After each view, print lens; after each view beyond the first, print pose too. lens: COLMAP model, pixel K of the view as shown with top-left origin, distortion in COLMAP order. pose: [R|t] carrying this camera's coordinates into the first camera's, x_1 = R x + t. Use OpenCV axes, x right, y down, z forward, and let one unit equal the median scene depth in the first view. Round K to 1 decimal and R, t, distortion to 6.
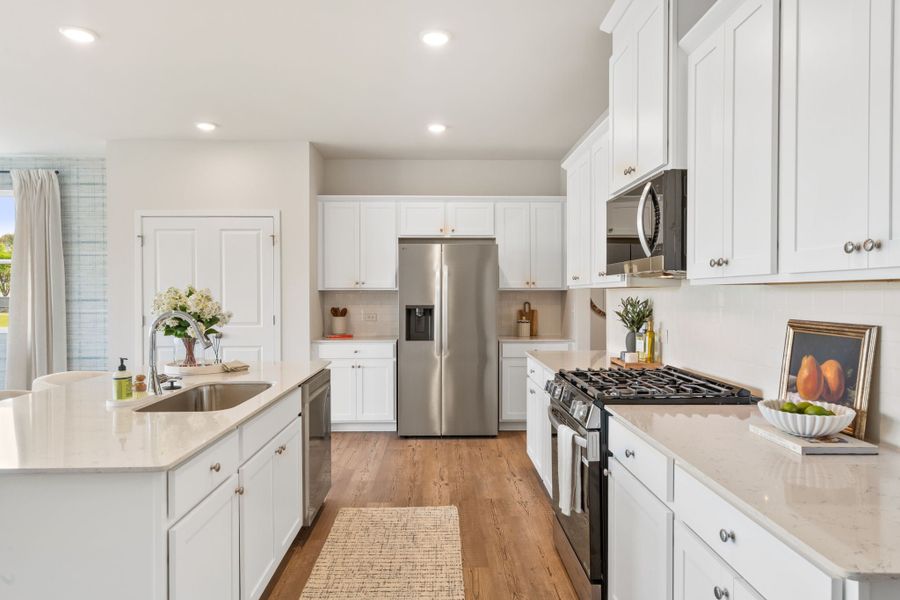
lens RADIAL K [[557.0, 0, 448.0], [0, 557.0, 302.3], [0, 0, 1]] dist [0.013137, -0.000420]
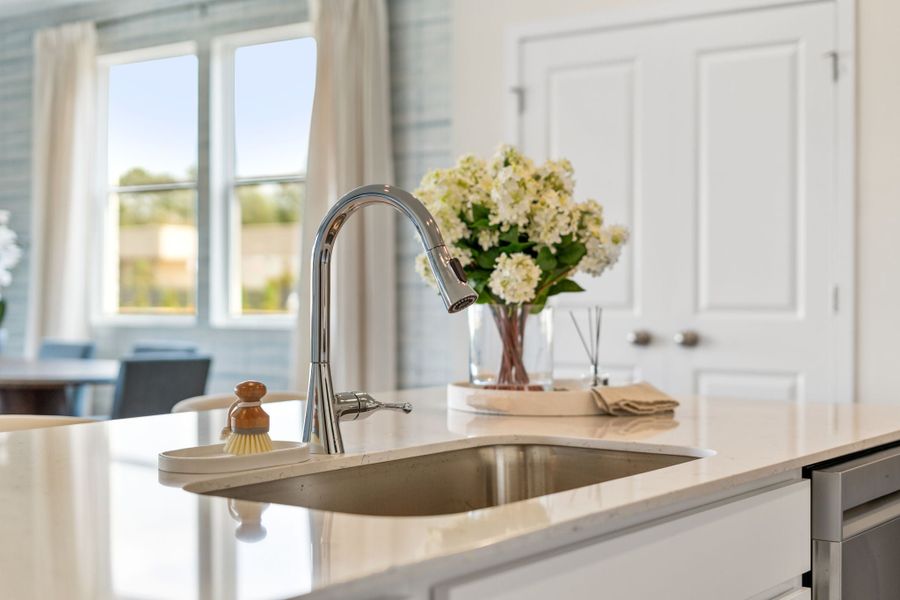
lens RADIAL K [[1318.4, 0, 455.9], [0, 1318.4, 299.9], [0, 0, 1]] dist [-0.016230, 0.000000]
pose [[0.796370, 0.007333, -0.604765, -0.007779], [-0.011692, 0.999926, -0.003271, 0.039613], [0.604697, 0.009676, 0.796397, 0.223084]]
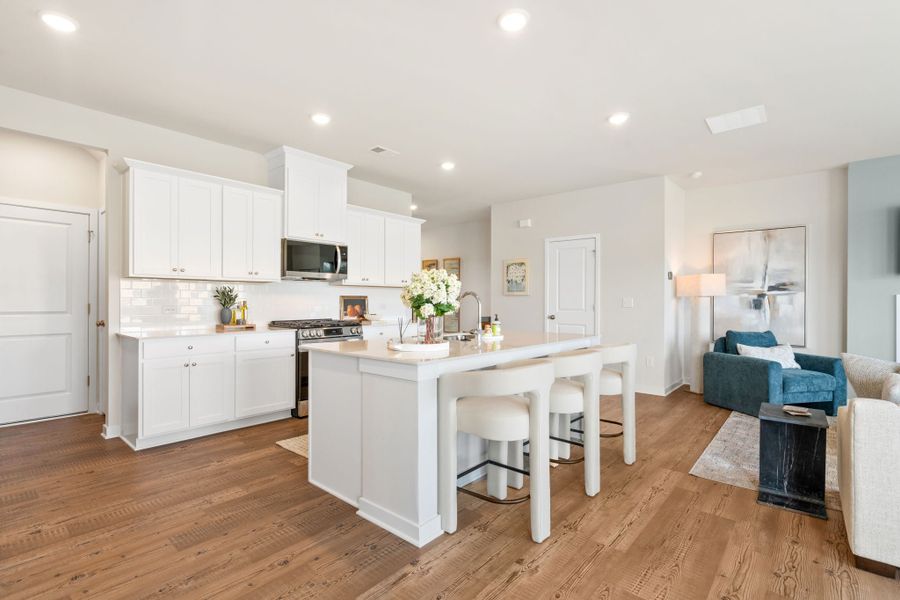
lens RADIAL K [[419.8, 0, 445.0], [0, 419.8, 303.5], [0, 0, 1]] dist [-0.001295, -0.000386]
pose [[-0.734660, -0.007592, 0.678393, -0.661633], [0.006931, 0.999801, 0.018695, 0.013804], [-0.678400, 0.018436, -0.734461, 1.006186]]
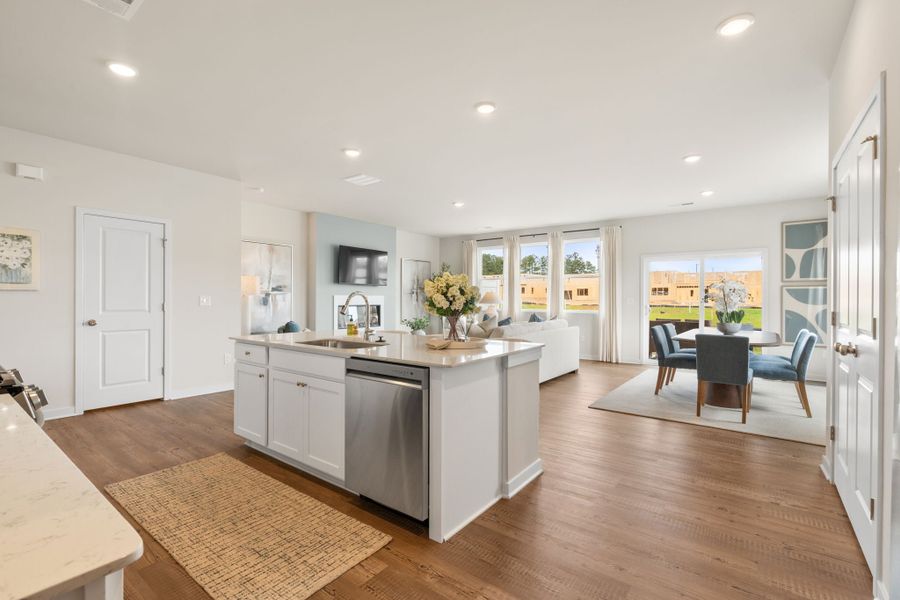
lens RADIAL K [[409.3, 0, 452.0], [0, 409.3, 300.1], [0, 0, 1]] dist [-0.002055, 0.000329]
pose [[-0.616313, 0.000741, -0.787501, 0.152280], [-0.015346, 0.999798, 0.012951, 0.010270], [0.787351, 0.020067, -0.616178, 0.979424]]
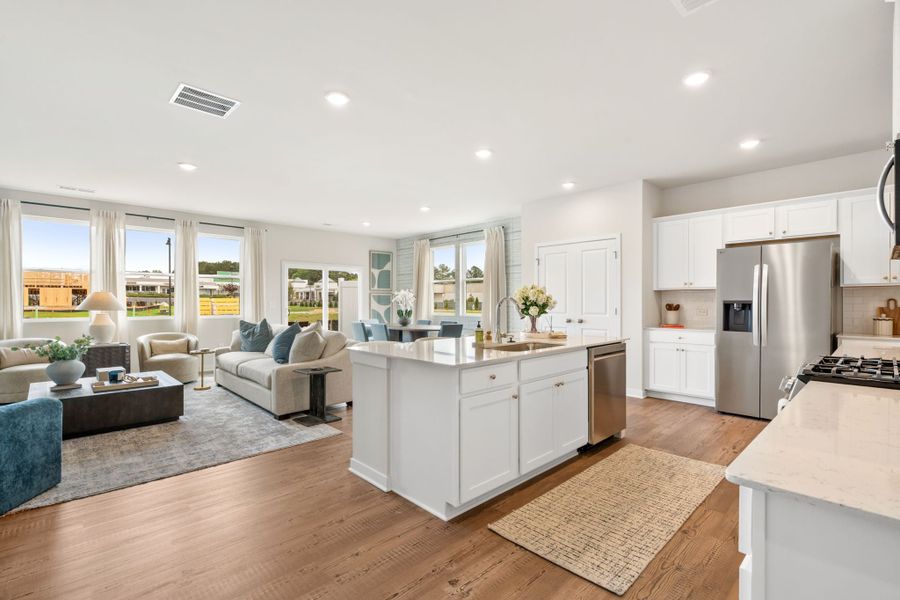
lens RADIAL K [[409.3, 0, 451.5], [0, 409.3, 303.7], [0, 0, 1]] dist [-0.002055, 0.000329]
pose [[0.681278, 0.003198, -0.732018, 0.168630], [-0.009613, 0.999943, -0.004578, 0.021689], [0.731961, 0.010155, 0.681270, -0.008167]]
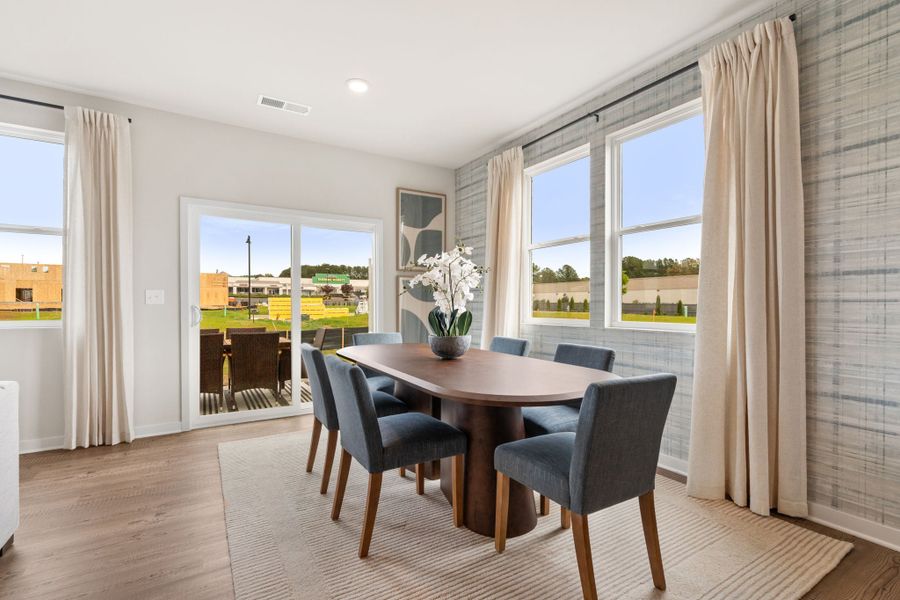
lens RADIAL K [[419.8, 0, 446.4], [0, 419.8, 299.8], [0, 0, 1]] dist [-0.001295, -0.000386]
pose [[0.502127, -0.005071, -0.864779, -0.606777], [-0.012743, 0.999831, -0.013262, 0.031930], [0.864700, 0.017679, 0.501978, 0.628568]]
